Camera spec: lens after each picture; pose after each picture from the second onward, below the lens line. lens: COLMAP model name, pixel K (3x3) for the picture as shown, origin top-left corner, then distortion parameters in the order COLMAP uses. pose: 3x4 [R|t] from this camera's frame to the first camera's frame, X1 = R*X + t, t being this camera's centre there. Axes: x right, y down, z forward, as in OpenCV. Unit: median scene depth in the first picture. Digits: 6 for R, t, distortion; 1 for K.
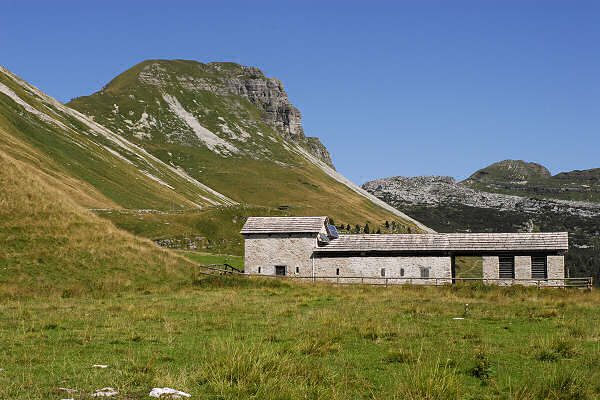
lens RADIAL K [[1790.6, 0, 318.7], [0, 1790.6, 198.9], [0, 0, 1]] dist [0.523204, 0.303925]
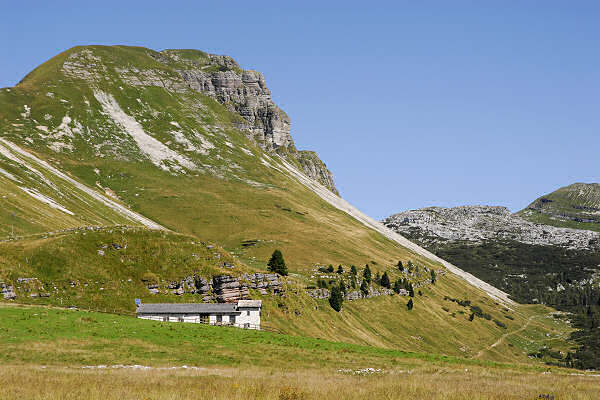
lens RADIAL K [[1790.6, 0, 318.7], [0, 1790.6, 198.9], [0, 0, 1]] dist [0.523204, 0.303925]
pose [[0.998597, -0.012141, -0.051534, 0.040475], [0.010353, 0.999340, -0.034829, 0.011446], [0.051923, 0.034247, 0.998064, 0.276099]]
